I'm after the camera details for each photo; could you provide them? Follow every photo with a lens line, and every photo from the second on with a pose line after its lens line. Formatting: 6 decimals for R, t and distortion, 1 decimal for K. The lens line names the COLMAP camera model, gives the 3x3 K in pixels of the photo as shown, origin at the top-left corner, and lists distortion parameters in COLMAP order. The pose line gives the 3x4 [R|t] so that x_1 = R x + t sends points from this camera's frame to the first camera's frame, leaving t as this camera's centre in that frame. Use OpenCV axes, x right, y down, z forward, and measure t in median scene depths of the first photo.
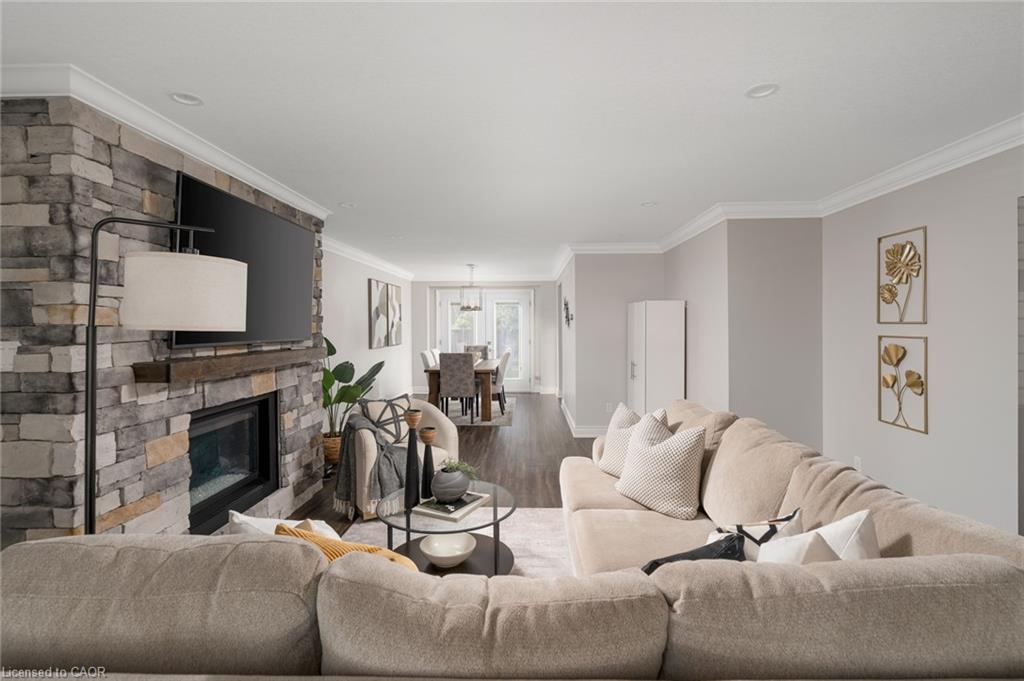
lens RADIAL K [[475.1, 0, 512.5], [0, 475.1, 339.6], [0, 0, 1]] dist [-0.001481, 0.000473]
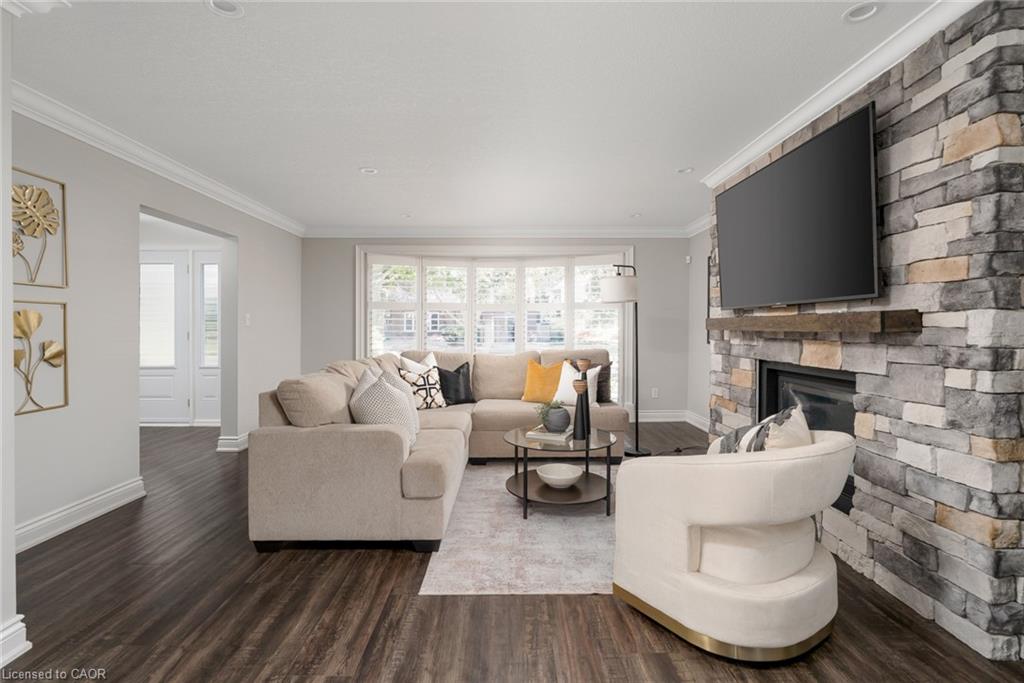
lens RADIAL K [[475.1, 0, 510.1], [0, 475.1, 333.0], [0, 0, 1]] dist [-0.001481, 0.000473]
pose [[-0.998844, 0.008751, -0.047266, 0.036880], [0.006801, 0.999125, 0.041262, 0.021268], [0.047586, 0.040893, -0.998030, 1.915657]]
